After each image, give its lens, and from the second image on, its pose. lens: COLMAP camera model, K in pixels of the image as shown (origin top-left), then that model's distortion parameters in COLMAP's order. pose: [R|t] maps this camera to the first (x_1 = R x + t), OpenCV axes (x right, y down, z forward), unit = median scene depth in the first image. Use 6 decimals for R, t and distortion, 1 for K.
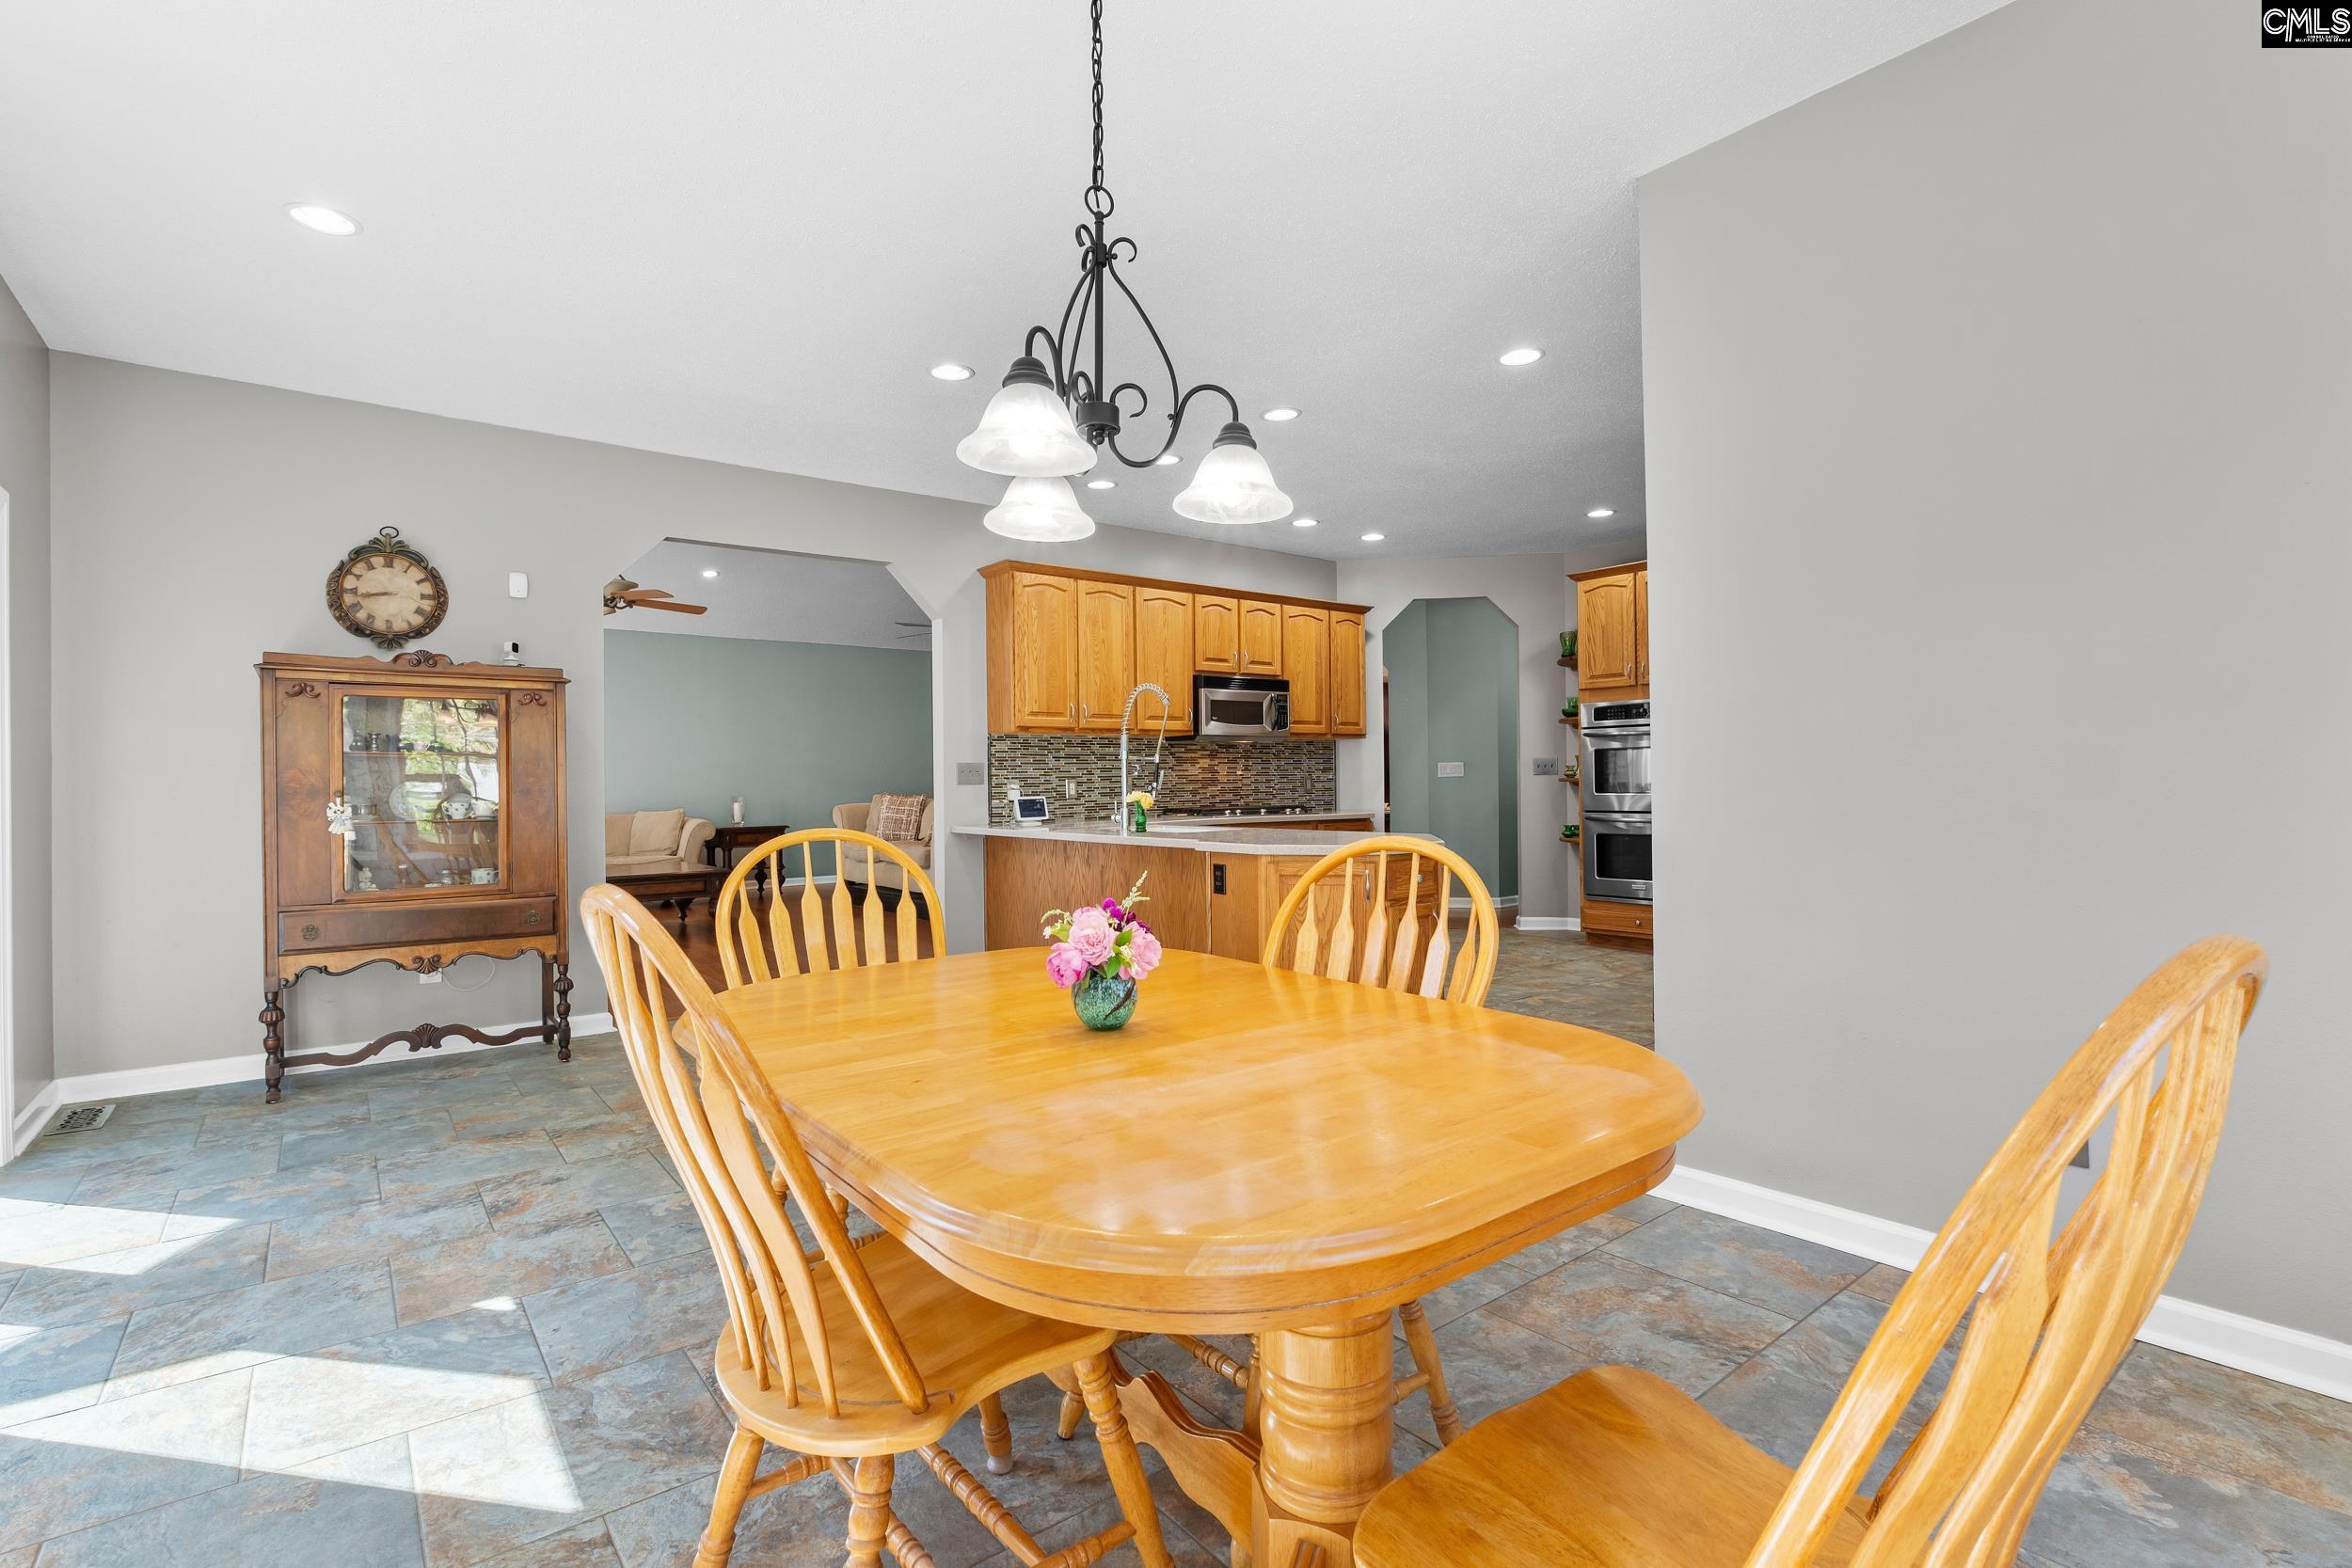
lens RADIAL K [[1076.9, 0, 1171.1], [0, 1076.9, 786.9], [0, 0, 1]] dist [-0.008269, -0.000606]
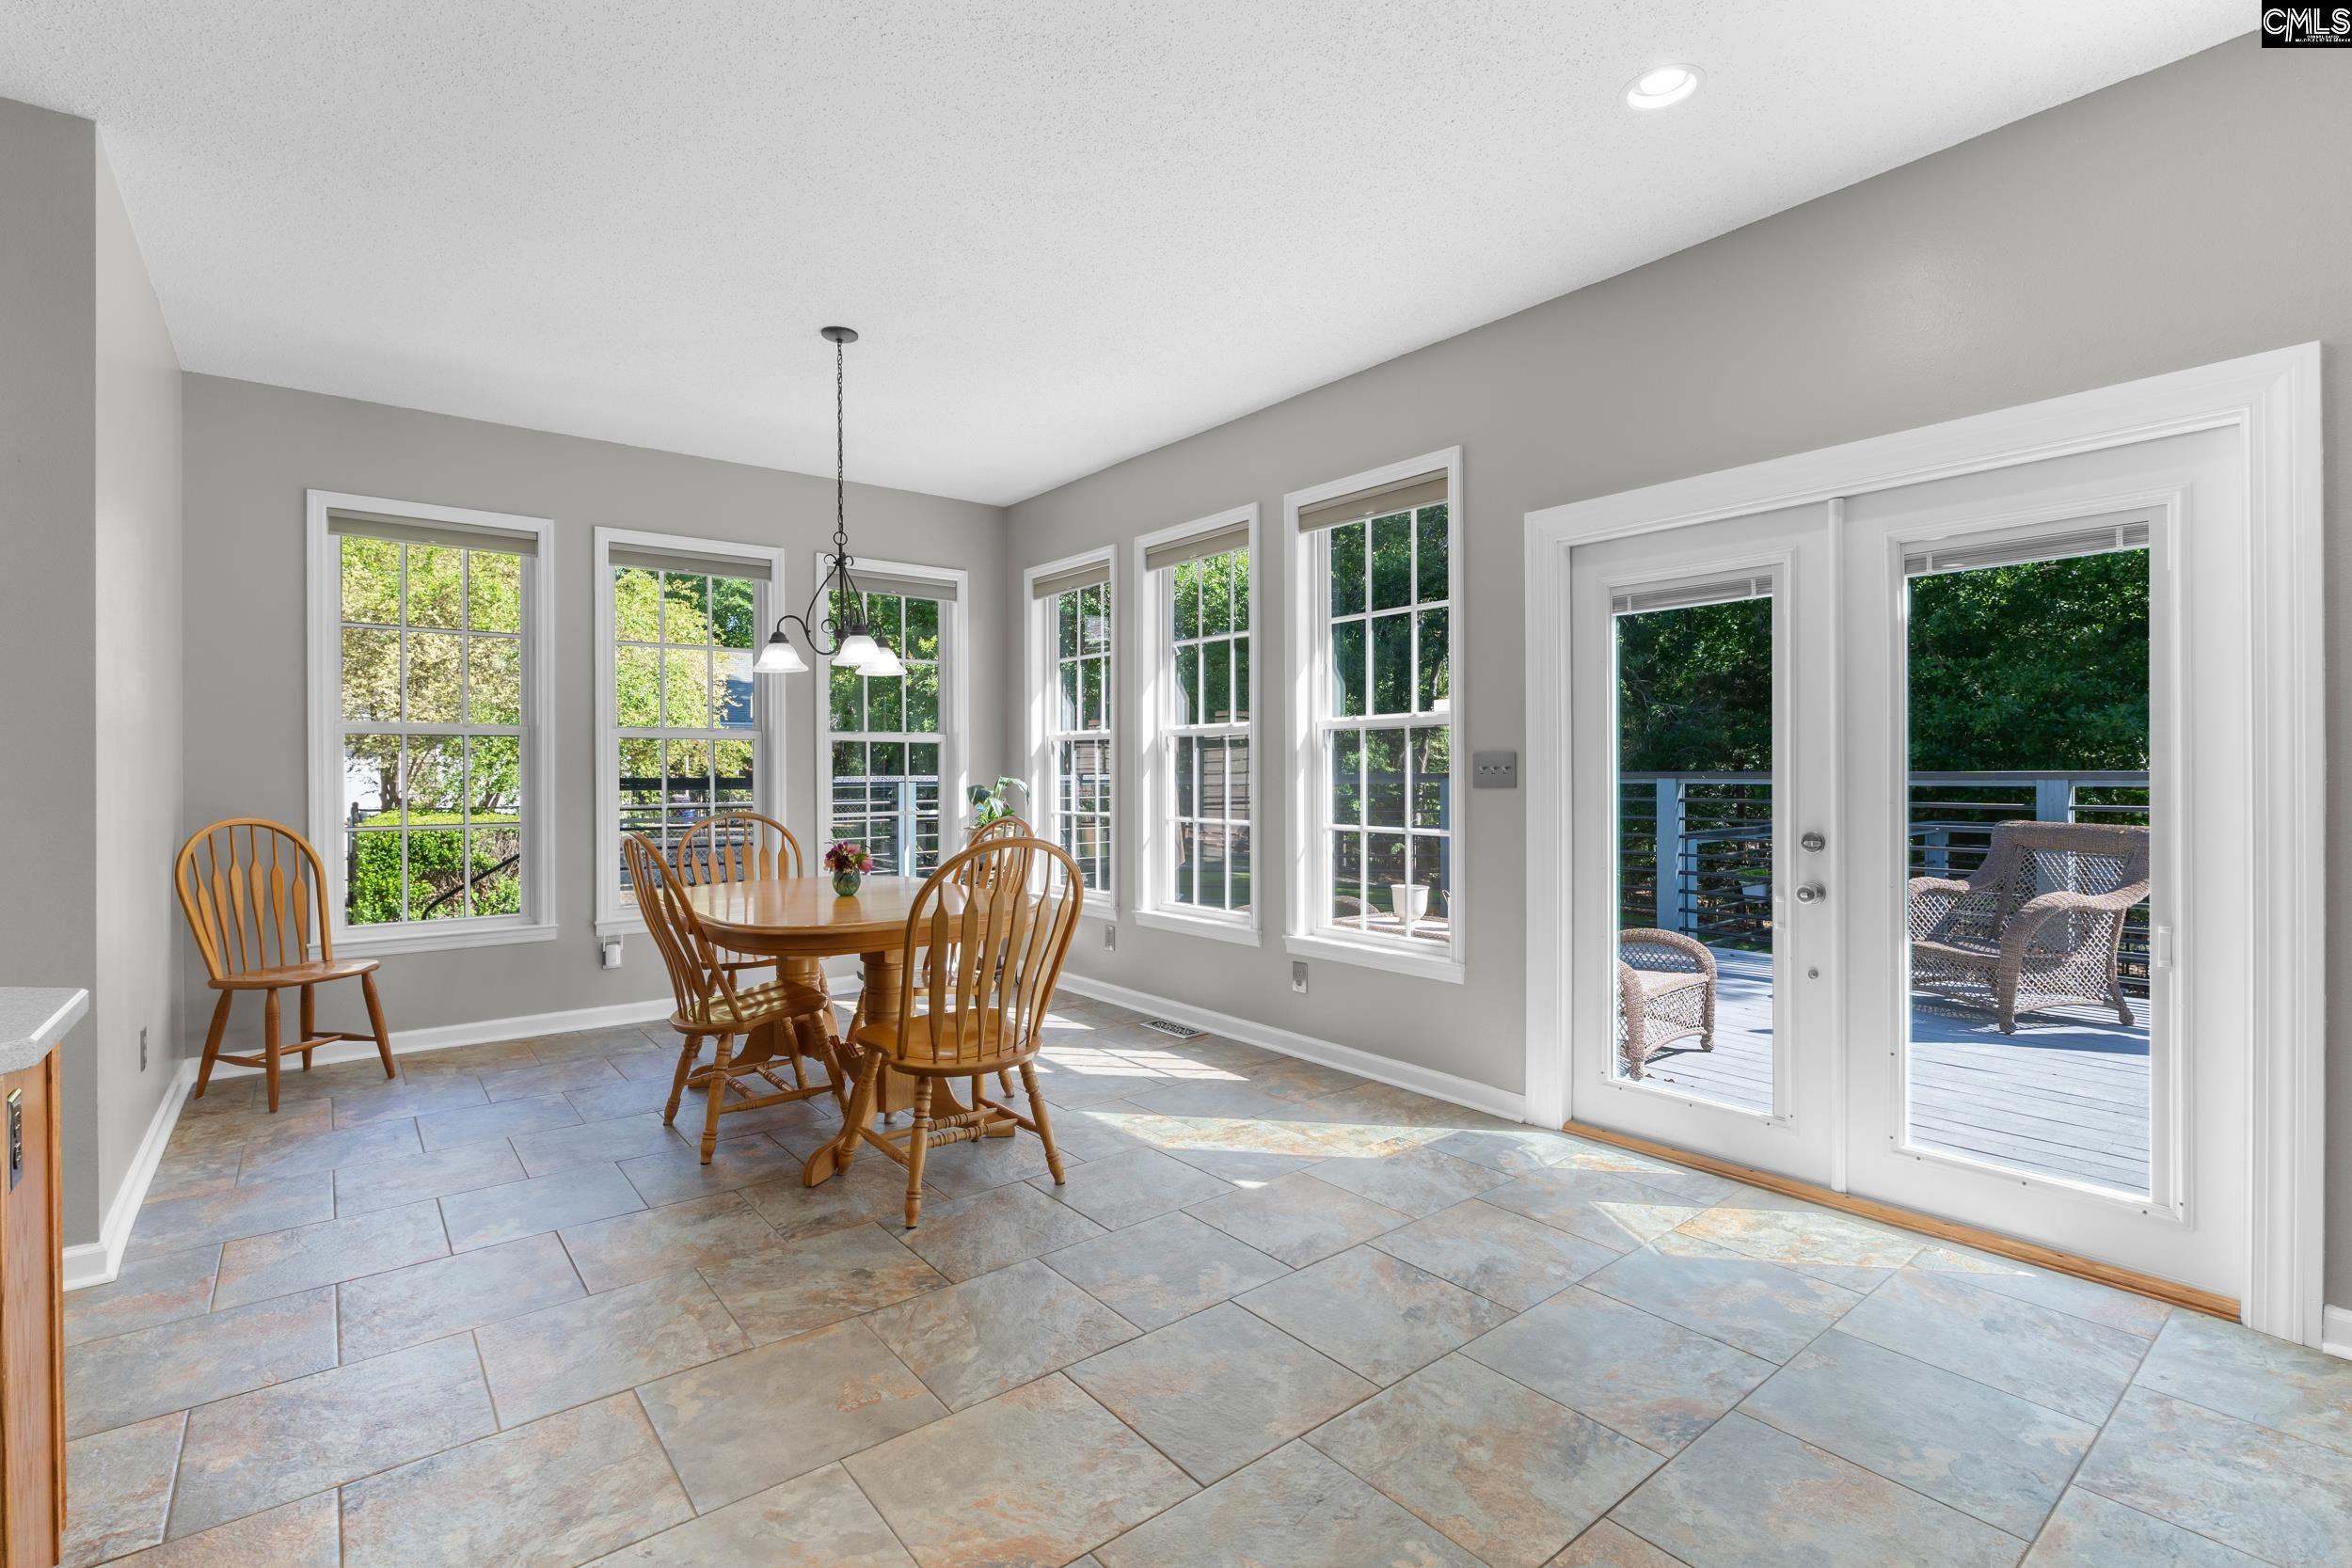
lens RADIAL K [[1076.9, 0, 1188.7], [0, 1076.9, 778.7], [0, 0, 1]] dist [-0.008269, -0.000606]
pose [[-0.999695, 0.015625, -0.019119, -0.182144], [0.015423, 0.999824, 0.010685, -0.012067], [0.019282, 0.010387, -0.999760, 0.793861]]
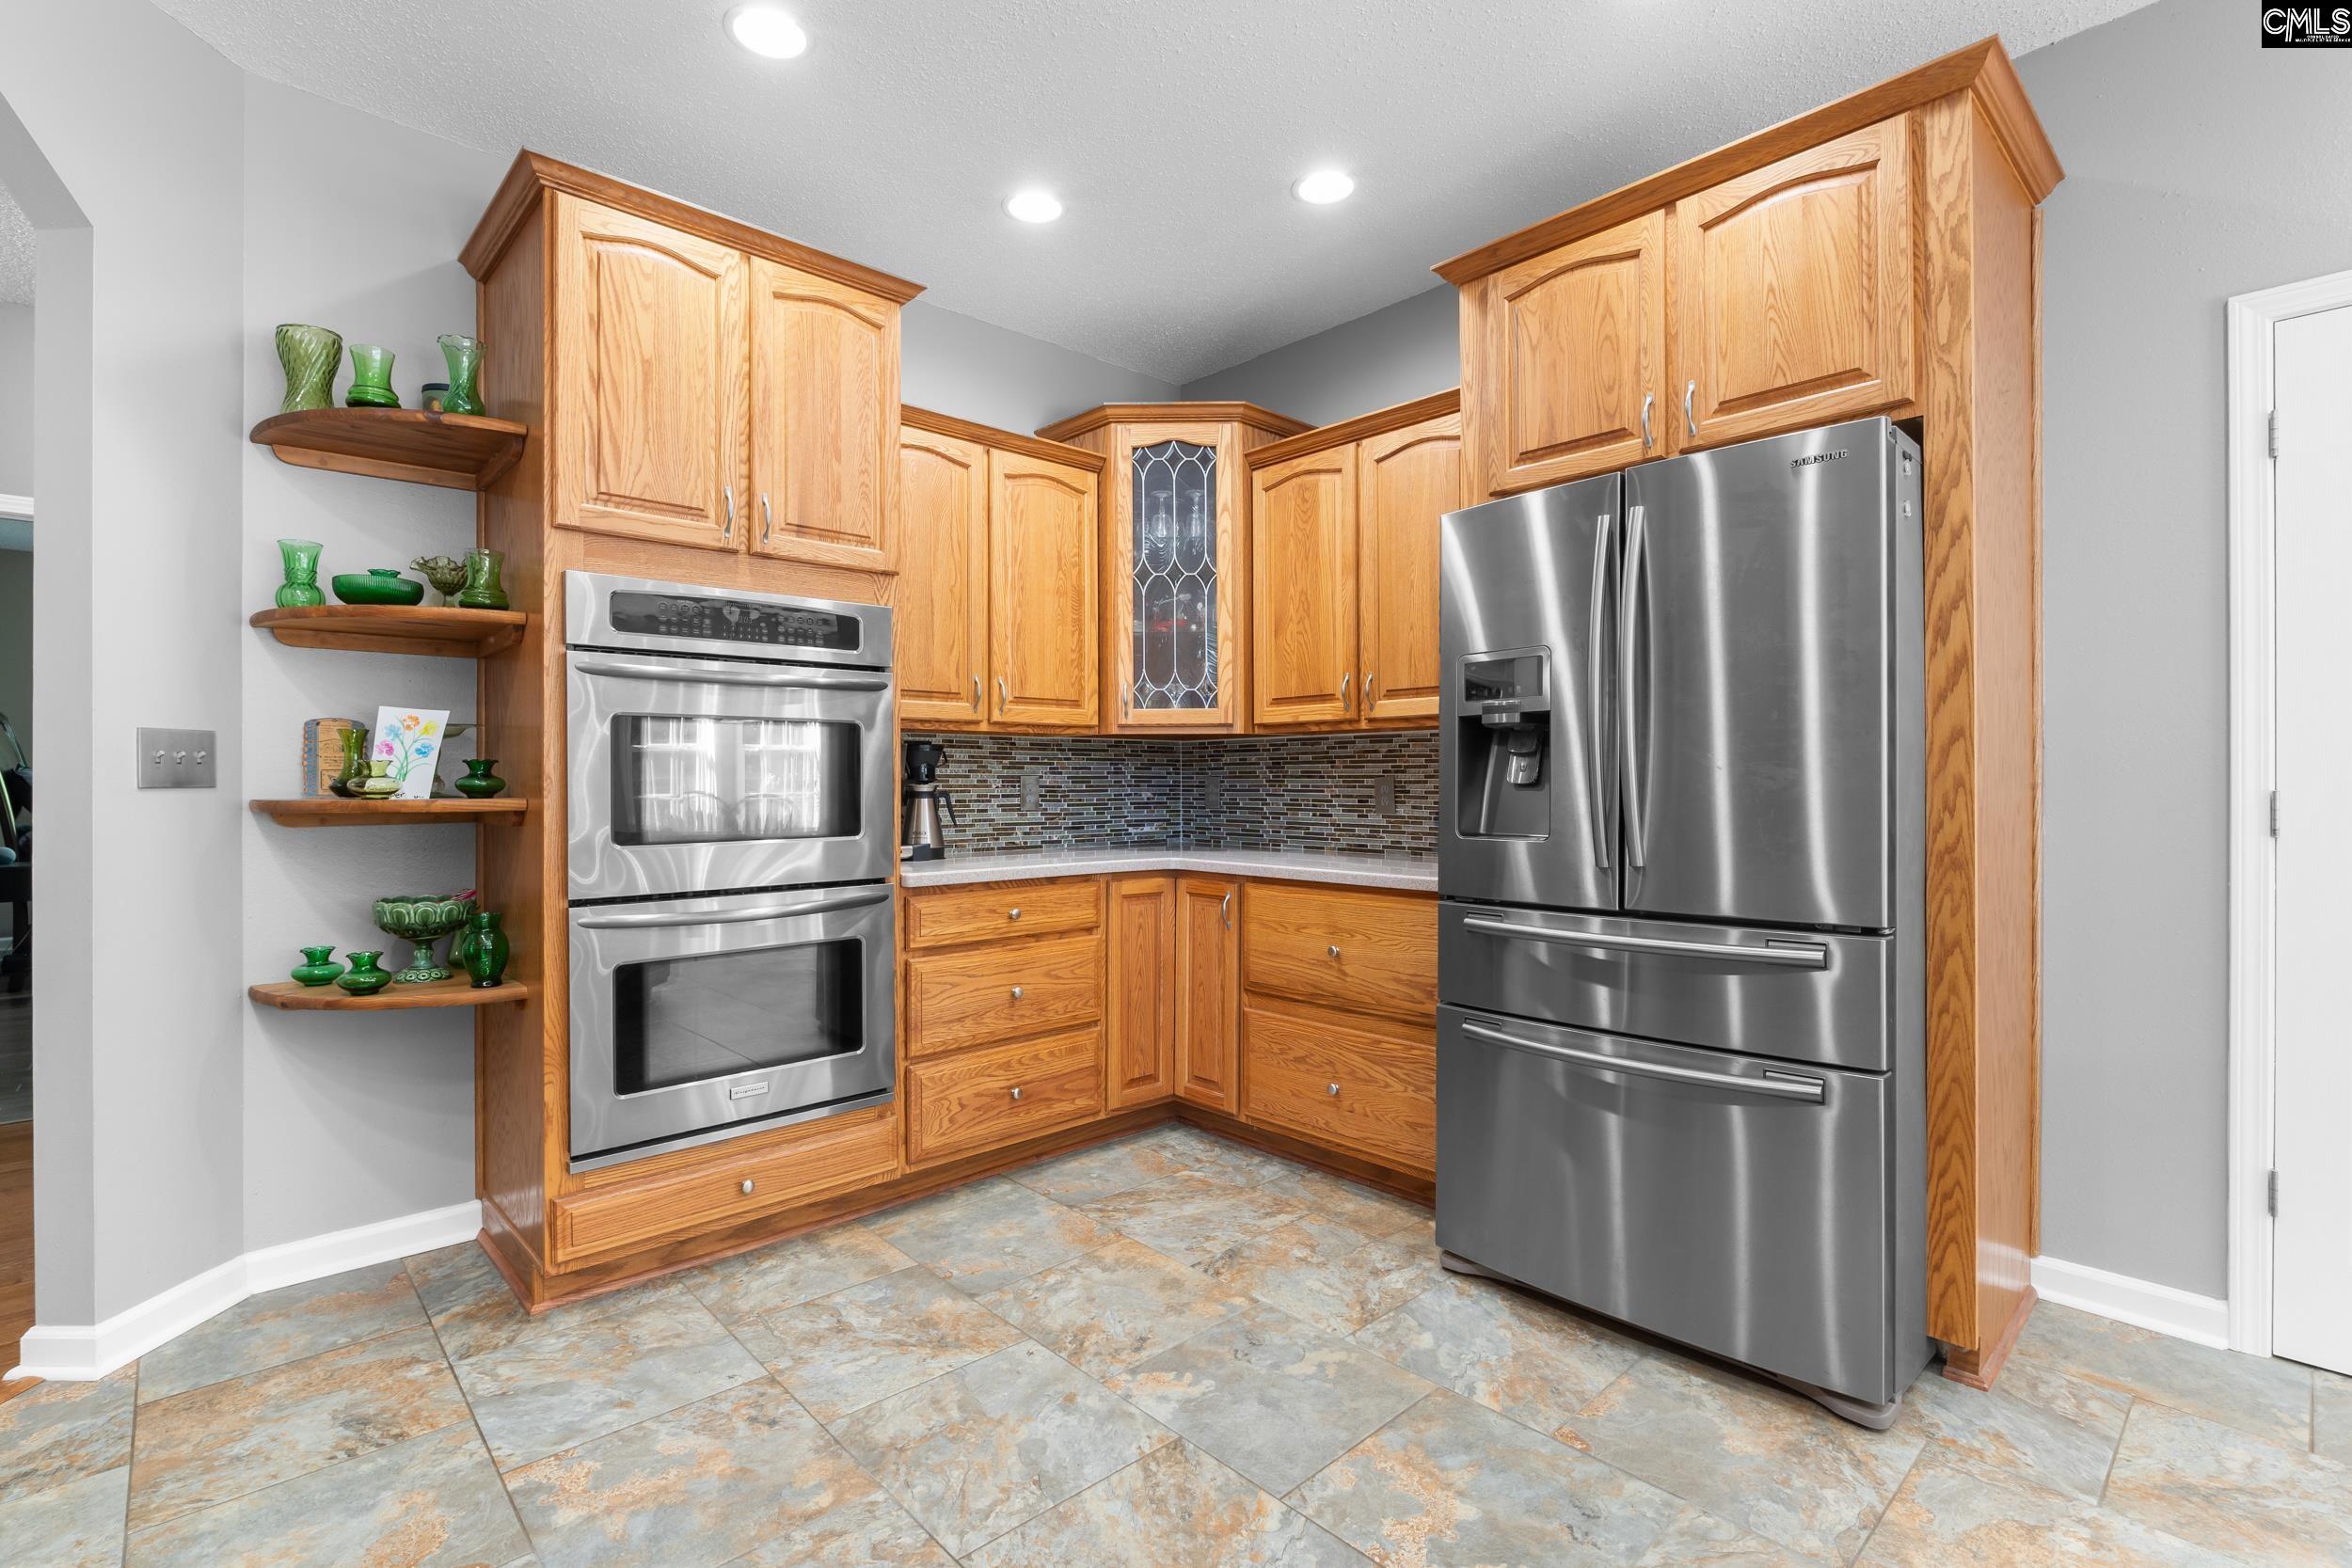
lens RADIAL K [[1076.9, 0, 1158.3], [0, 1076.9, 784.1], [0, 0, 1]] dist [-0.008269, -0.000606]
pose [[-0.083133, 0.011491, 0.996472, 0.047352], [0.010256, 0.999890, -0.010675, -0.008362], [-0.996486, 0.009332, -0.083242, 0.865655]]
